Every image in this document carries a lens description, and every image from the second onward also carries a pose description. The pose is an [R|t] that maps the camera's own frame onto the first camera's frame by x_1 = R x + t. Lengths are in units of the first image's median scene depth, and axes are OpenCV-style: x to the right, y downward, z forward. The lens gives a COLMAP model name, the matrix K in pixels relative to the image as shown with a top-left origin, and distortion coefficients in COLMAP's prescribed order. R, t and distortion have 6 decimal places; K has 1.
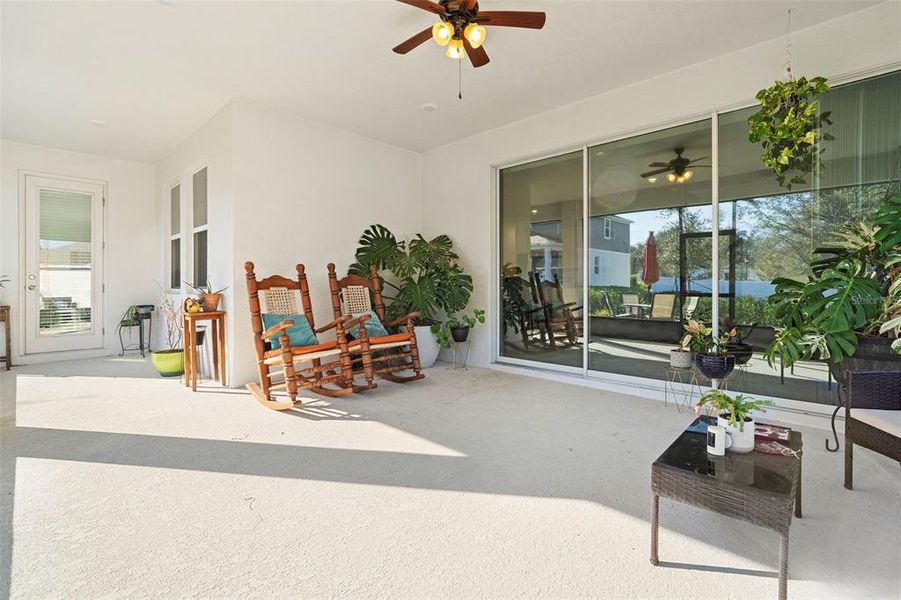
lens RADIAL K [[425.6, 0, 458.1], [0, 425.6, 291.9], [0, 0, 1]] dist [-0.019796, 0.008485]
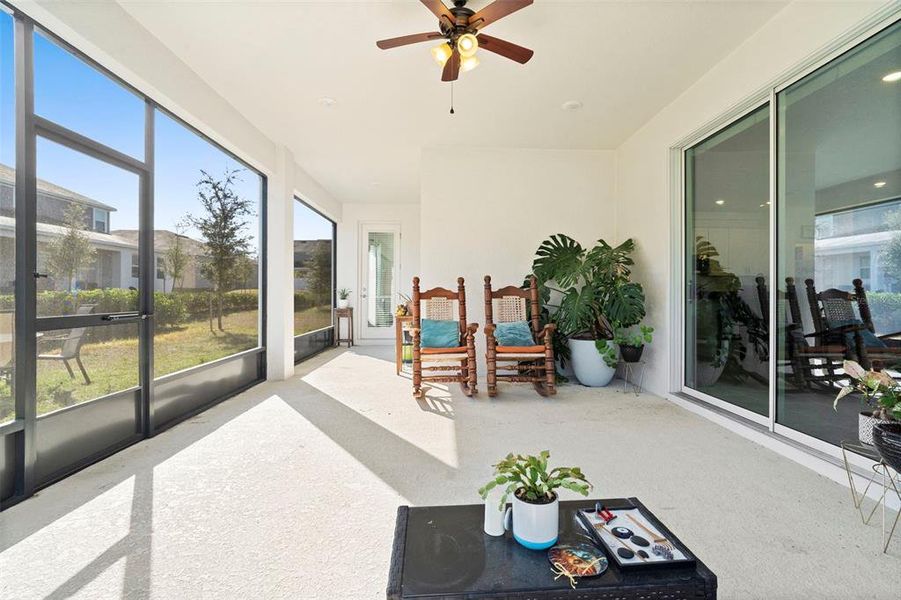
lens RADIAL K [[425.6, 0, 454.2], [0, 425.6, 298.9], [0, 0, 1]] dist [-0.019796, 0.008485]
pose [[0.706325, 0.010211, -0.707814, 0.359548], [-0.012093, 0.999924, 0.002358, -0.007841], [0.707785, 0.006894, 0.706395, 0.143178]]
